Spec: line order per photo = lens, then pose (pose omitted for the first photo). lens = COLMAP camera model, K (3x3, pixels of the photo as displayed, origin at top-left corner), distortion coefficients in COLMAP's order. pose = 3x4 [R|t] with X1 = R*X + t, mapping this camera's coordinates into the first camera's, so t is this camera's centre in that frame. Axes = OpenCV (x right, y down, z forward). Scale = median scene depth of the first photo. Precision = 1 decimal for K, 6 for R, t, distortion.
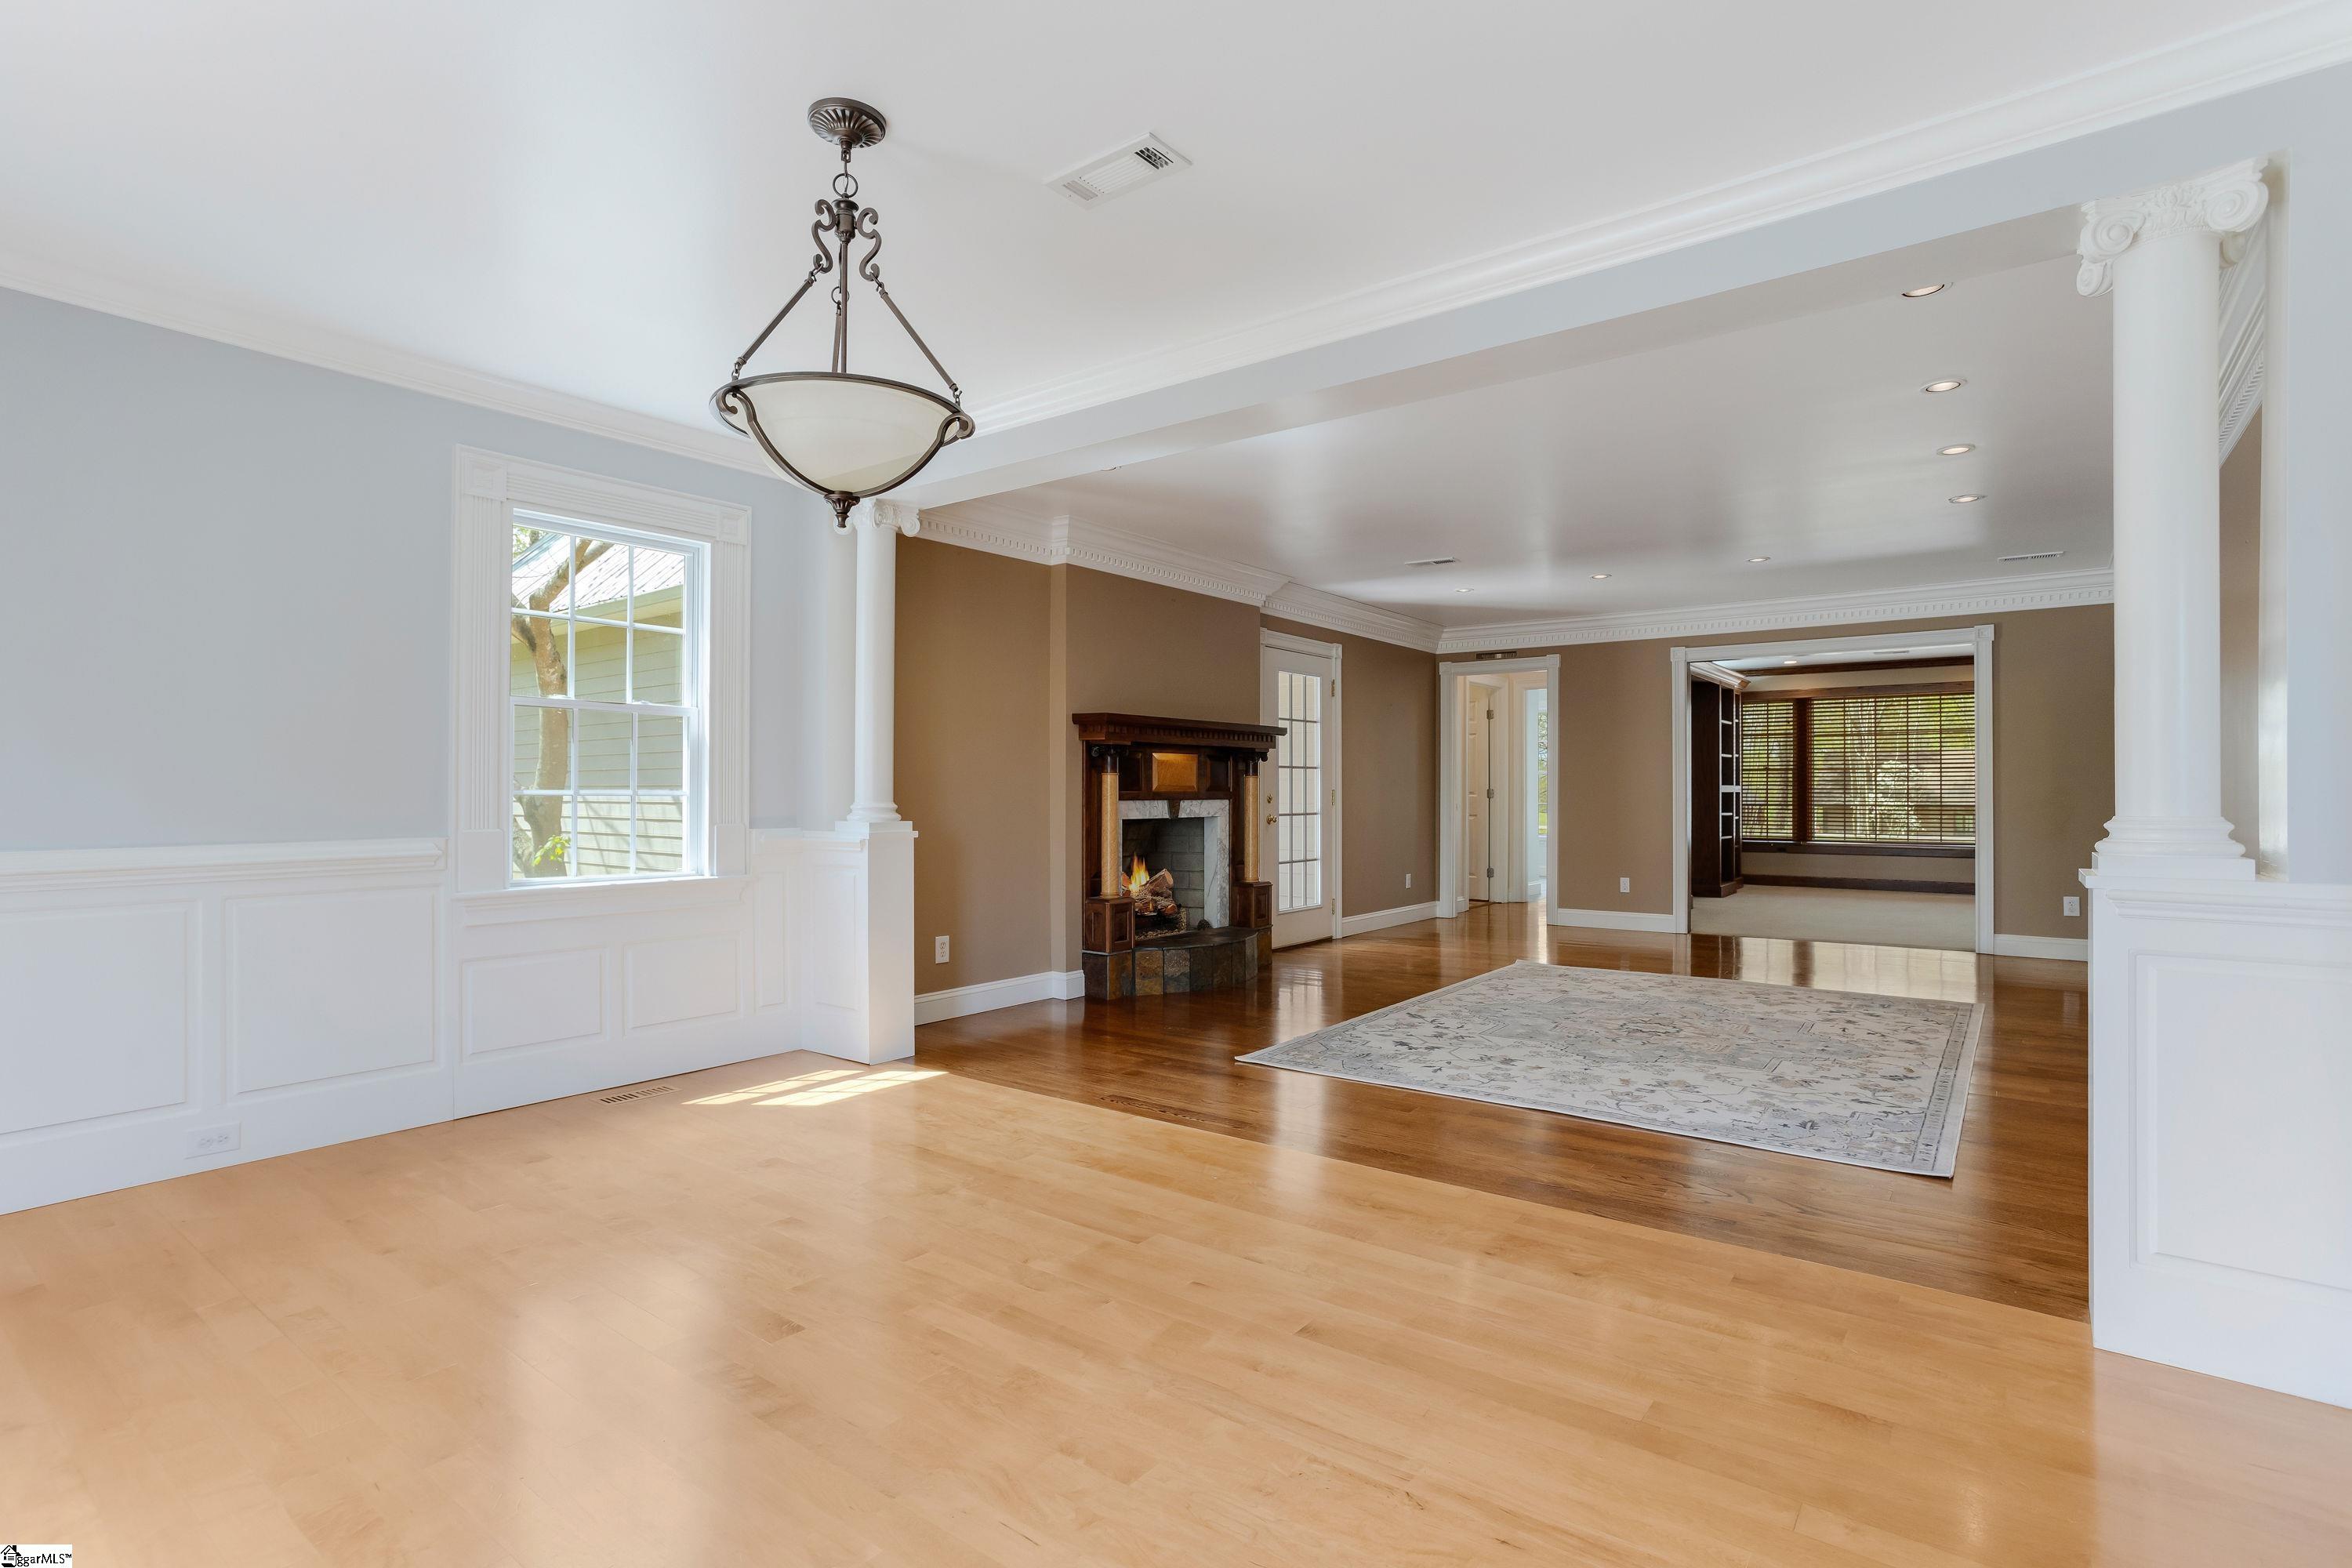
lens RADIAL K [[1138.6, 0, 1168.8], [0, 1138.6, 787.1], [0, 0, 1]] dist [-0.012070, 0.000277]
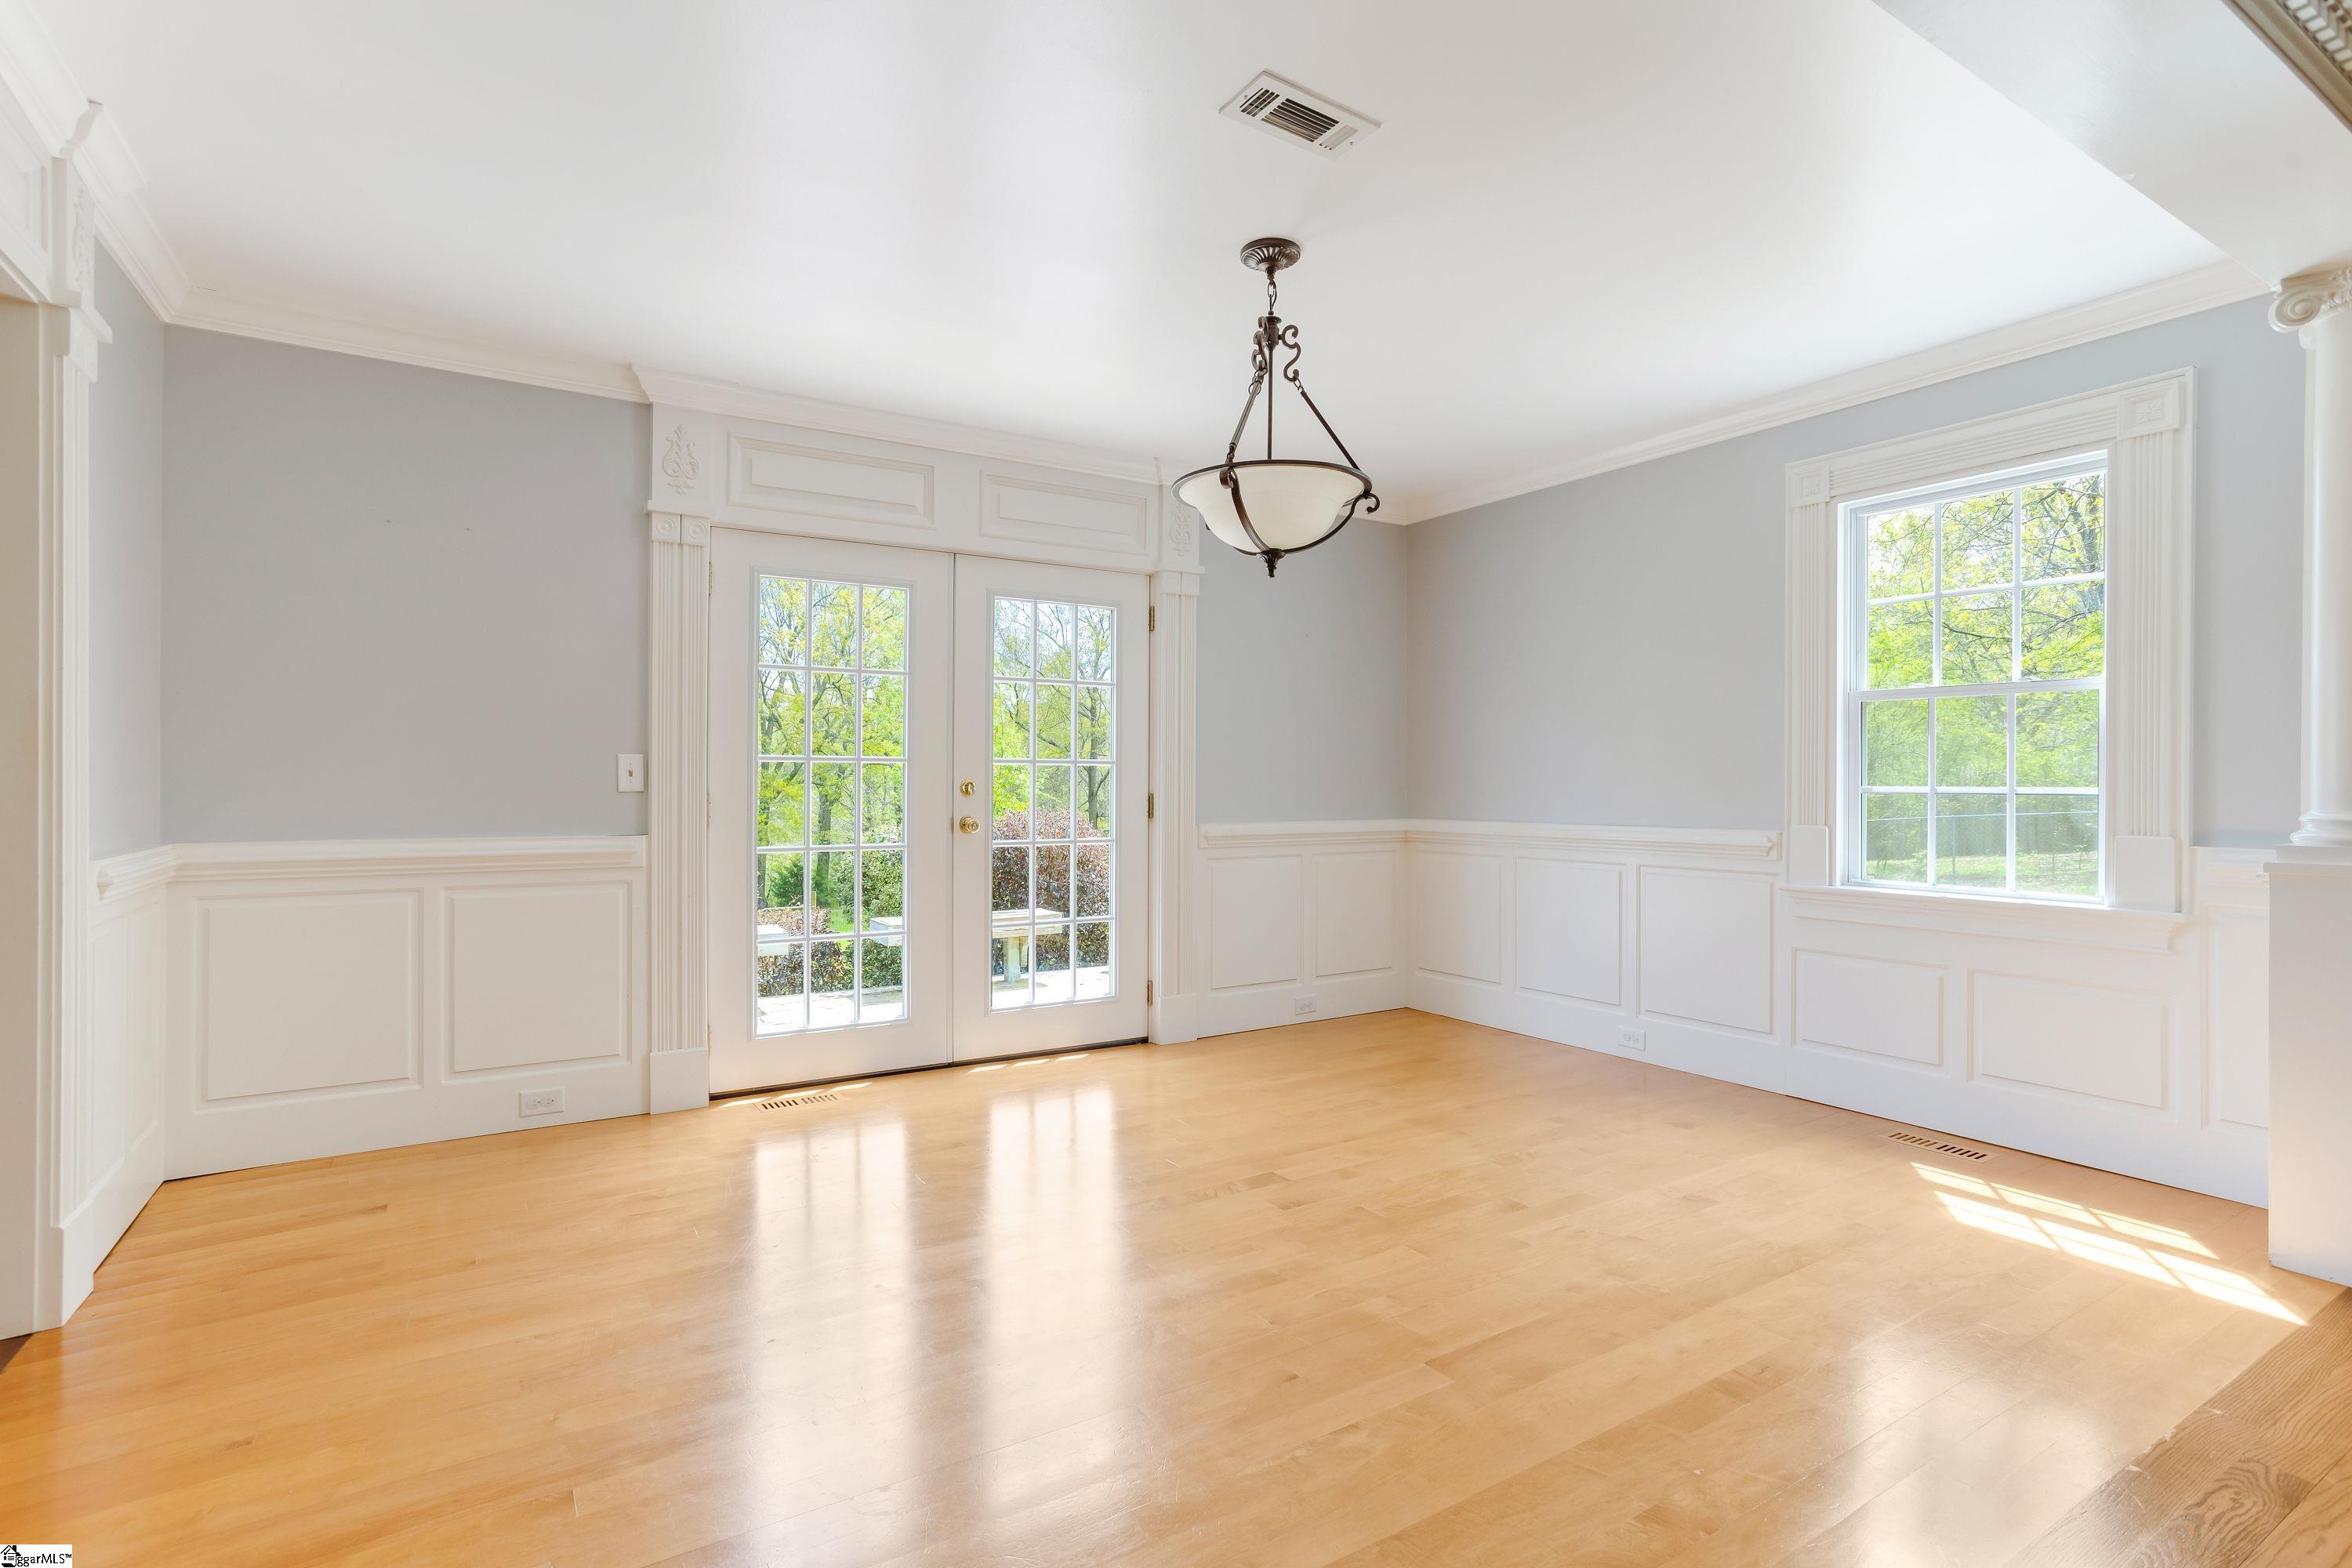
lens RADIAL K [[1138.6, 0, 1168.8], [0, 1138.6, 787.1], [0, 0, 1]] dist [-0.012070, 0.000277]
pose [[-0.337983, 0.004122, -0.941143, 0.526186], [0.002399, 0.999991, 0.003519, -0.002289], [0.941149, -0.001068, -0.337990, 0.744417]]
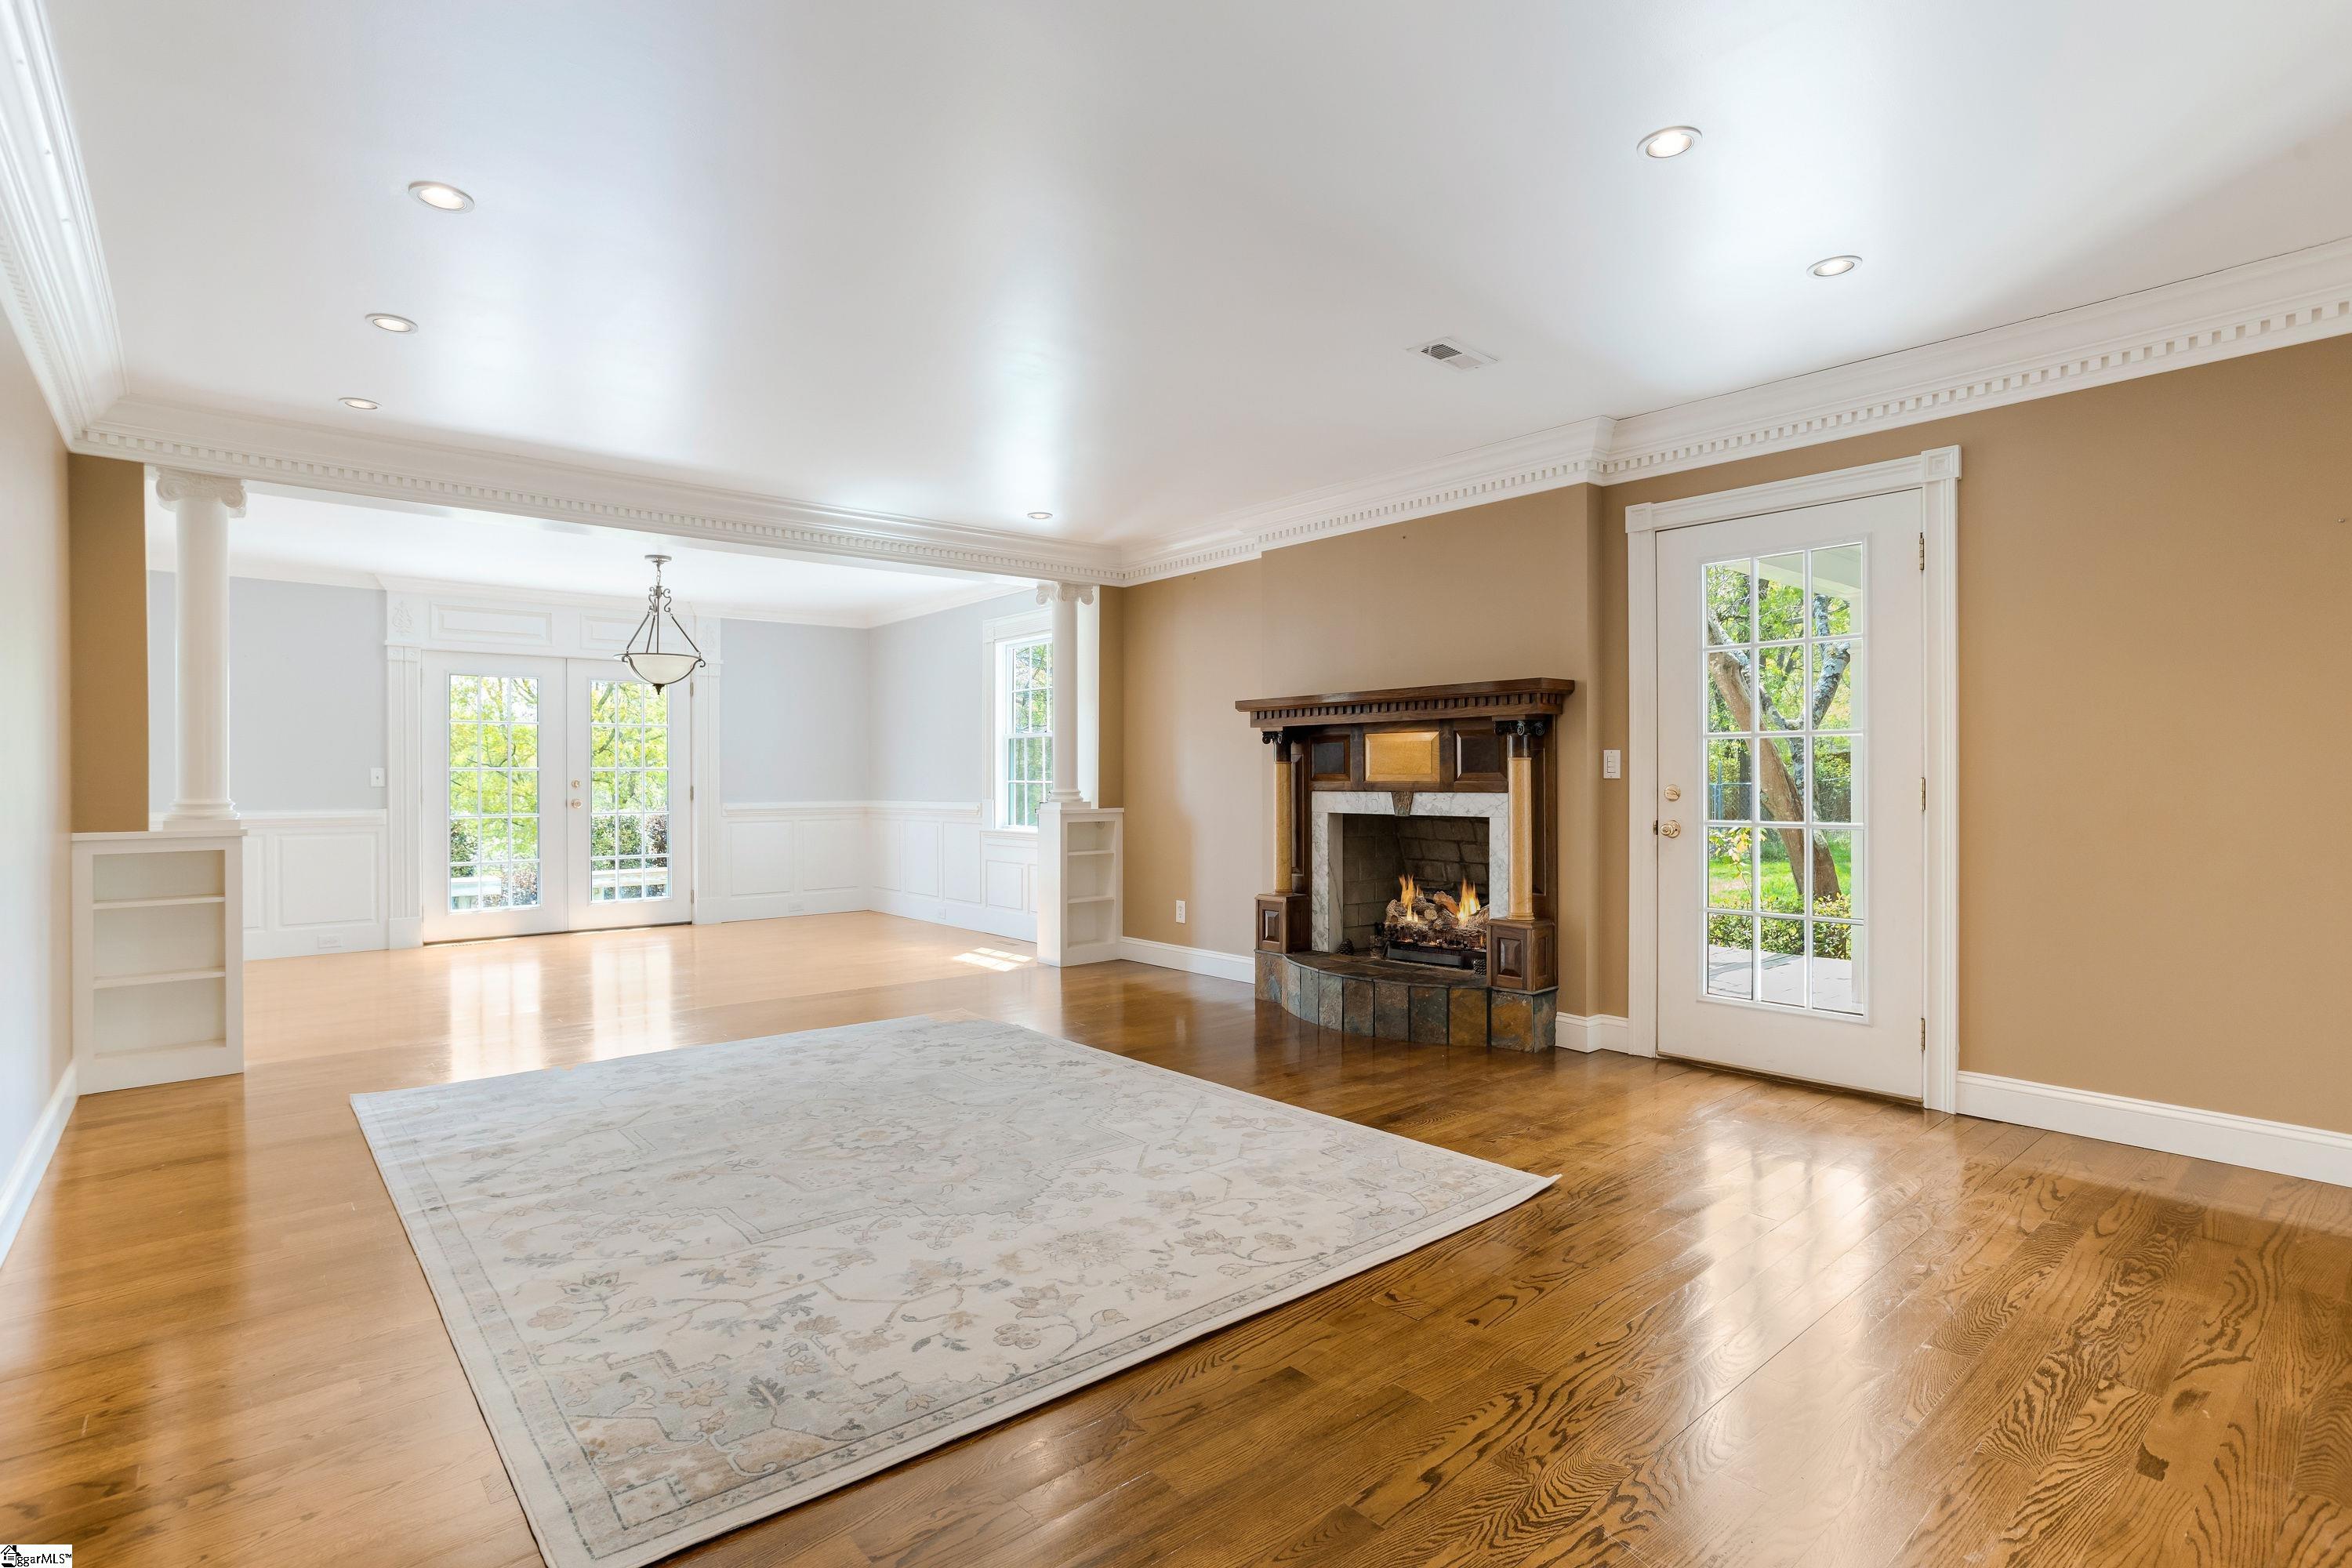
lens RADIAL K [[1138.6, 0, 1168.8], [0, 1138.6, 787.1], [0, 0, 1]] dist [-0.012070, 0.000277]
pose [[-0.204633, 0.010952, -0.978777, 1.337562], [0.008815, 0.999917, 0.009345, -0.001856], [0.978799, -0.006716, -0.204713, 1.651977]]
